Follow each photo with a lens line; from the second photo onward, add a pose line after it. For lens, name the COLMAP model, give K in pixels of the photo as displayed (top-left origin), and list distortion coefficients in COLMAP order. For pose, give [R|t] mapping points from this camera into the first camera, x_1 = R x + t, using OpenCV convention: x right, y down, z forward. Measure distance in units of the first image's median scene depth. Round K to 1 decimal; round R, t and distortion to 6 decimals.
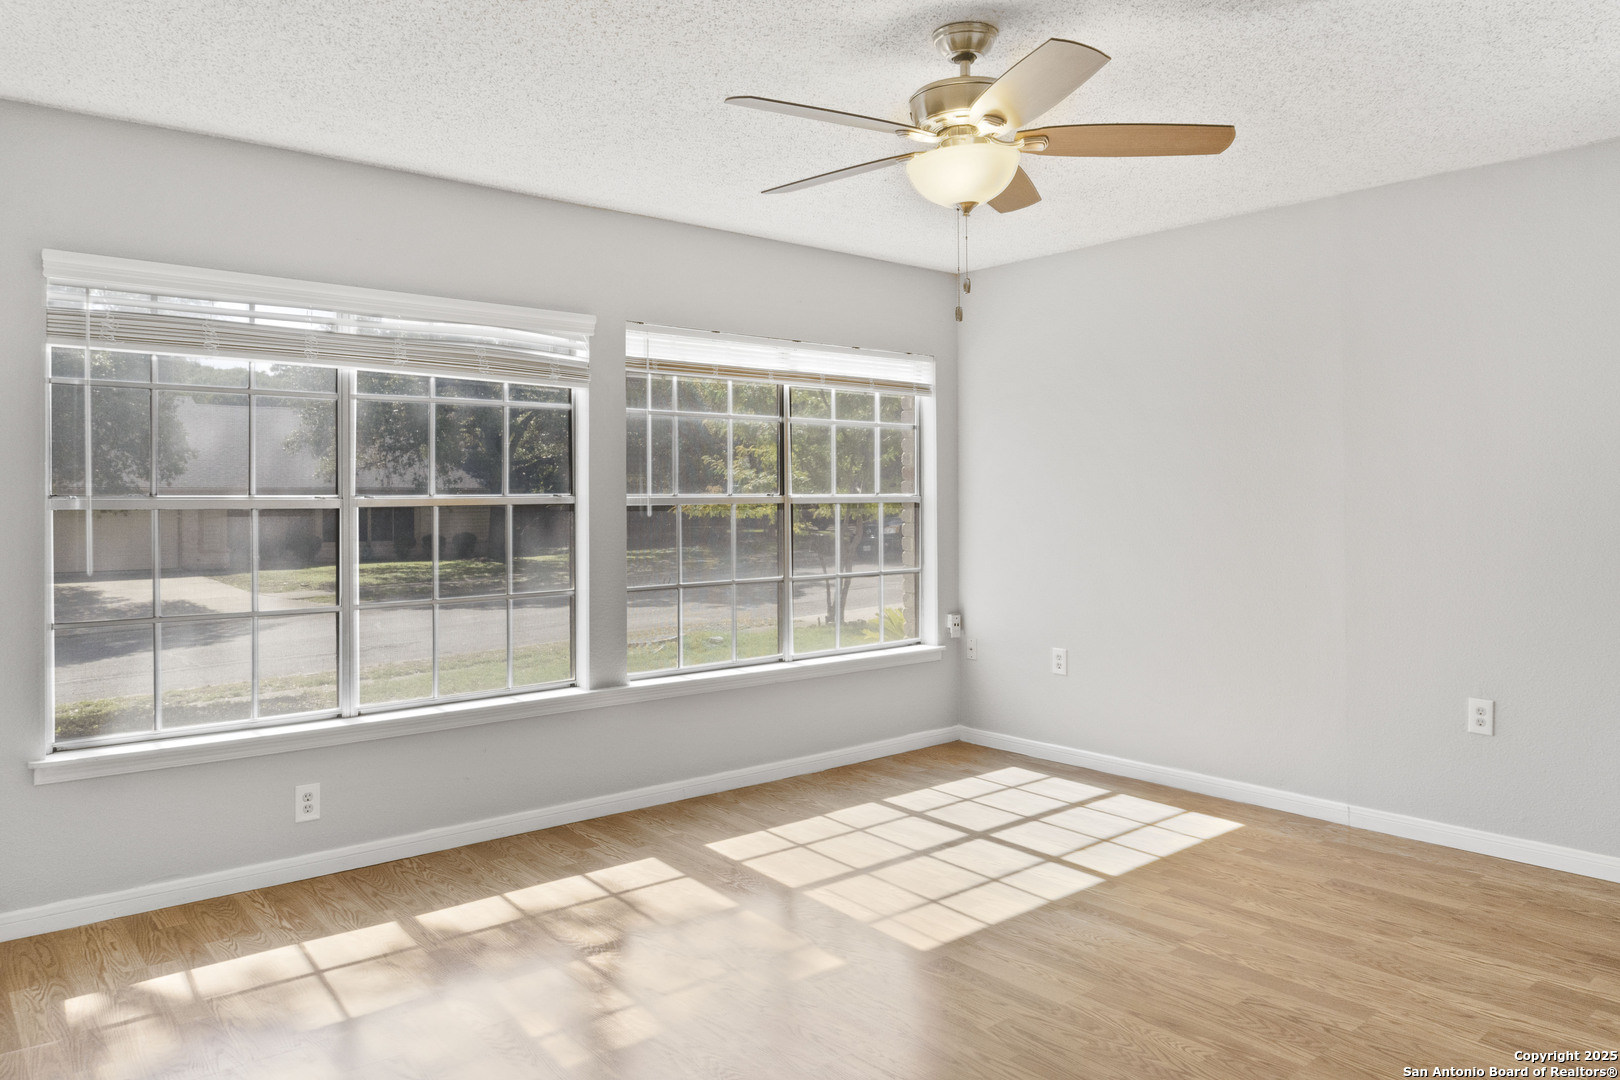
lens RADIAL K [[1088.9, 0, 810.0], [0, 1088.9, 540.0], [0, 0, 1]] dist [-0.032666, 0.002275]
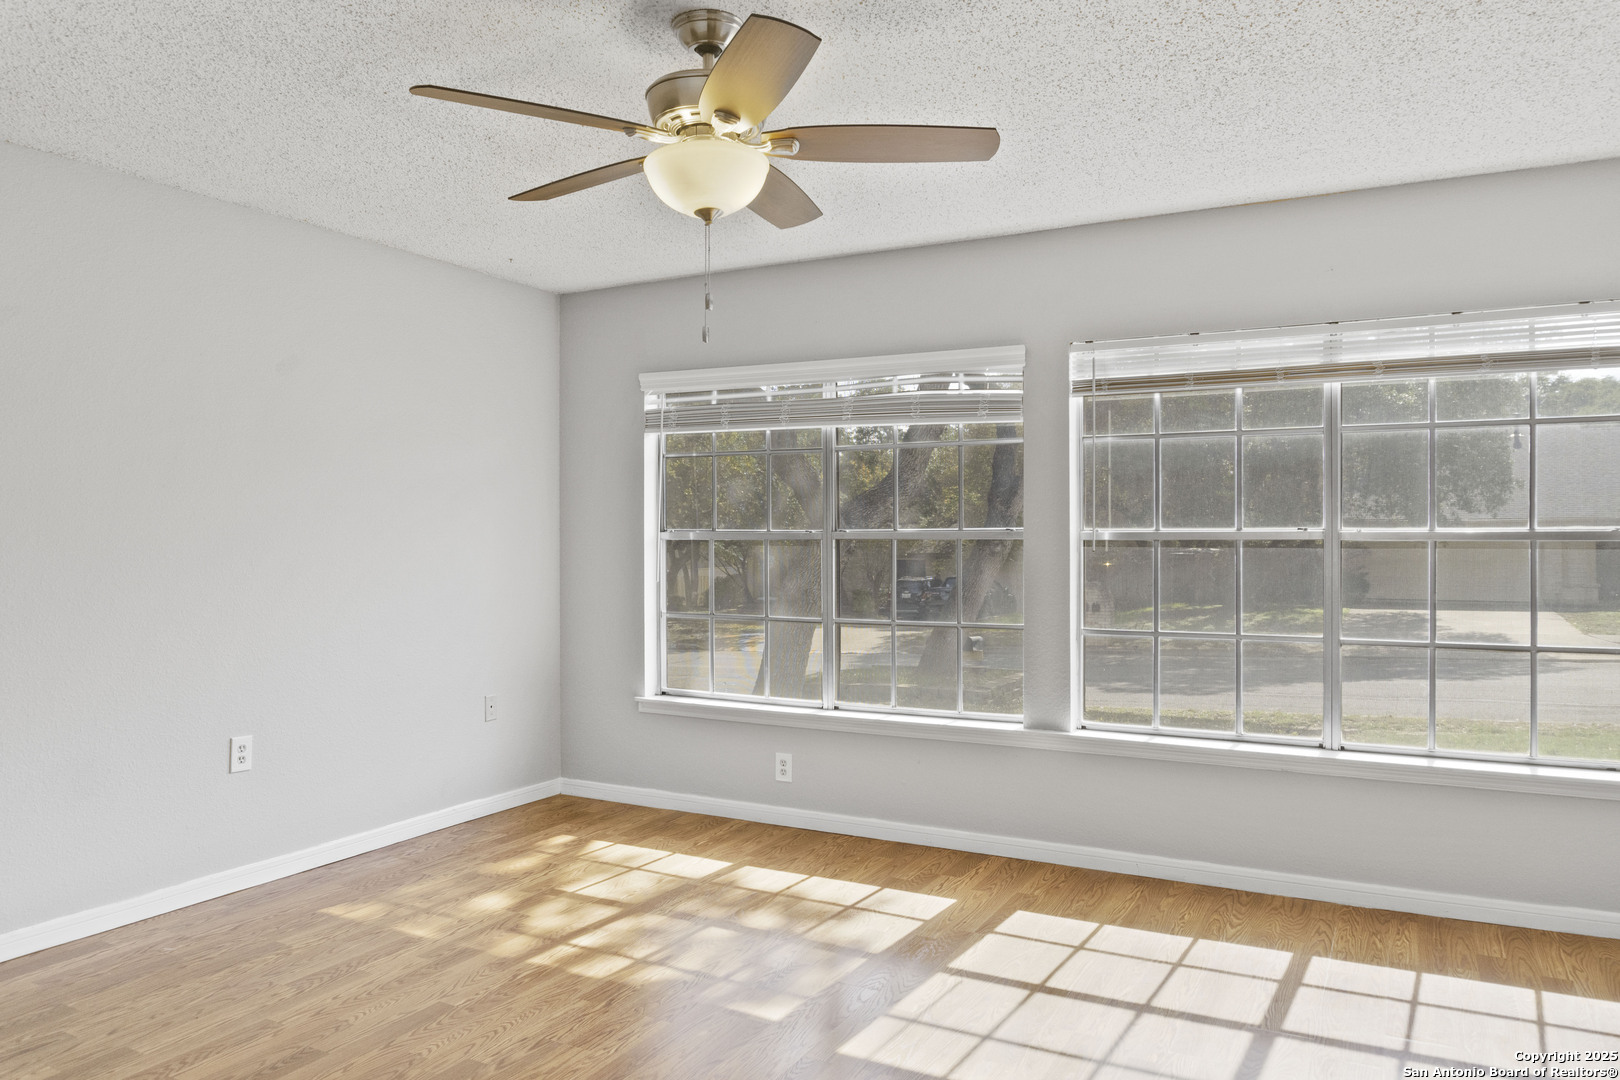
lens RADIAL K [[1102.9, 0, 810.0], [0, 1102.9, 540.0], [0, 0, 1]] dist [-0.041182, 0.001246]
pose [[0.356635, 0.012823, -0.934156, 0.767049], [-0.025089, 0.999677, 0.004144, -0.036475], [0.933907, 0.021959, 0.356841, 0.536533]]
